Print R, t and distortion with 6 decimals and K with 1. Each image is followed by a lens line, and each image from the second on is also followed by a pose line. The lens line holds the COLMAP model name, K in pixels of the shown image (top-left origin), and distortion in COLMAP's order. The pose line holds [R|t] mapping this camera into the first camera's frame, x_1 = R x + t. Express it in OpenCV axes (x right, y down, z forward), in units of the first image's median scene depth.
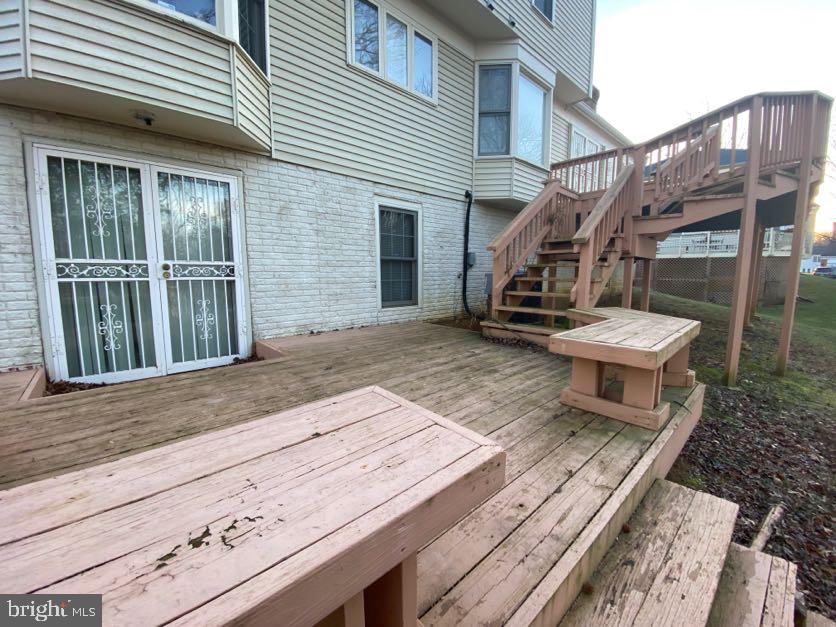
lens RADIAL K [[343.8, 0, 419.1], [0, 343.8, 318.4], [0, 0, 1]] dist [-0.010484, -0.002424]
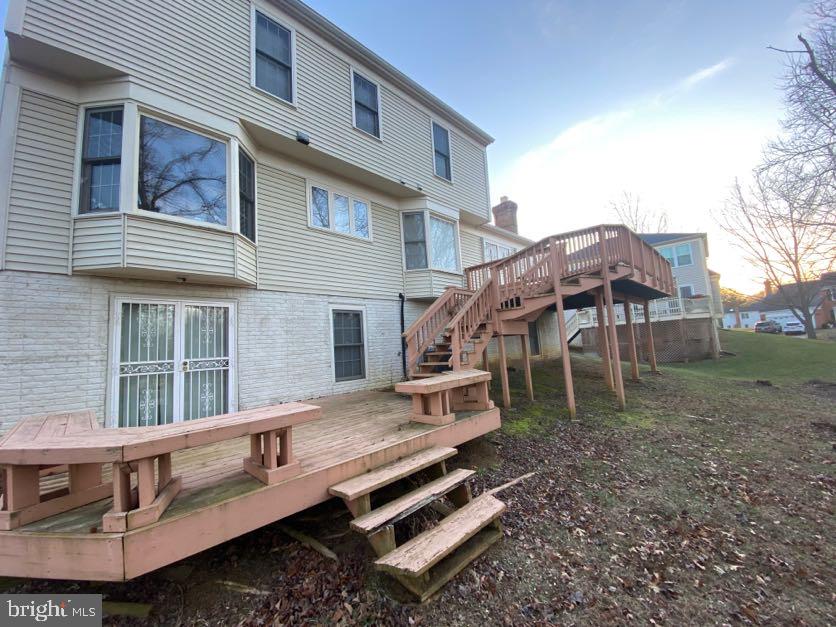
lens RADIAL K [[336.6, 0, 418.9], [0, 336.6, 316.0], [0, 0, 1]] dist [0.014292, -0.017949]
pose [[0.996365, -0.058054, 0.062343, 0.213284], [0.070933, 0.970658, -0.229763, 0.062051], [-0.047175, 0.233350, 0.971248, -0.526434]]
